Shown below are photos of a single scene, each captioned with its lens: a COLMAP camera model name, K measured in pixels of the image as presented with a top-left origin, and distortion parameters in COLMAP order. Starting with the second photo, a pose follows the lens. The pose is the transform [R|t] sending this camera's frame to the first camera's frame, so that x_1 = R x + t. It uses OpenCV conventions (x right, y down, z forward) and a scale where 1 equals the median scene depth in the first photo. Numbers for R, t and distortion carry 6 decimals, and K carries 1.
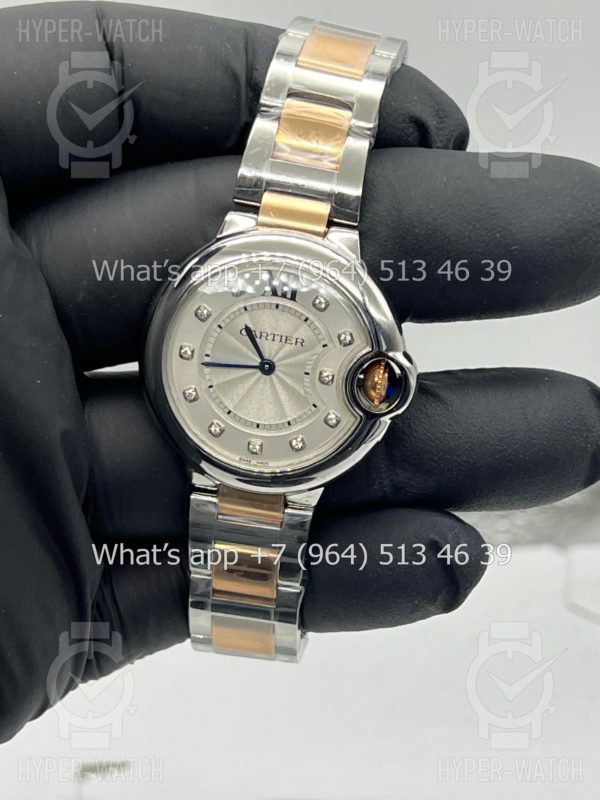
lens RADIAL K [[1760.0, 0, 296.8], [0, 1760.0, 406.1], [0, 0, 1]] dist [0.405831, 0.000000]
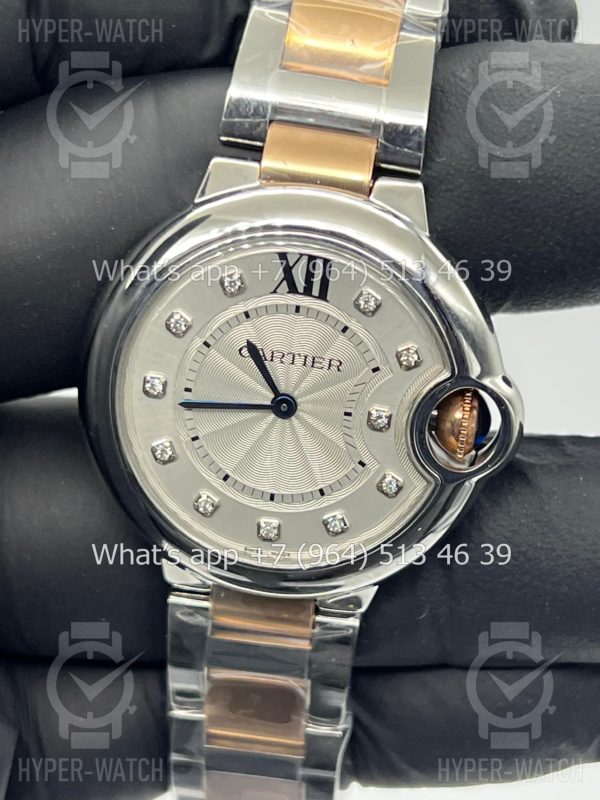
lens RADIAL K [[1760.0, 0, 306.4], [0, 1760.0, 392.0], [0, 0, 1]] dist [0.405831, 0.000000]
pose [[0.998969, -0.036080, 0.027536, -0.025974], [0.034573, 0.997975, 0.053401, -0.060121], [-0.029407, -0.052394, 0.998193, 0.372744]]
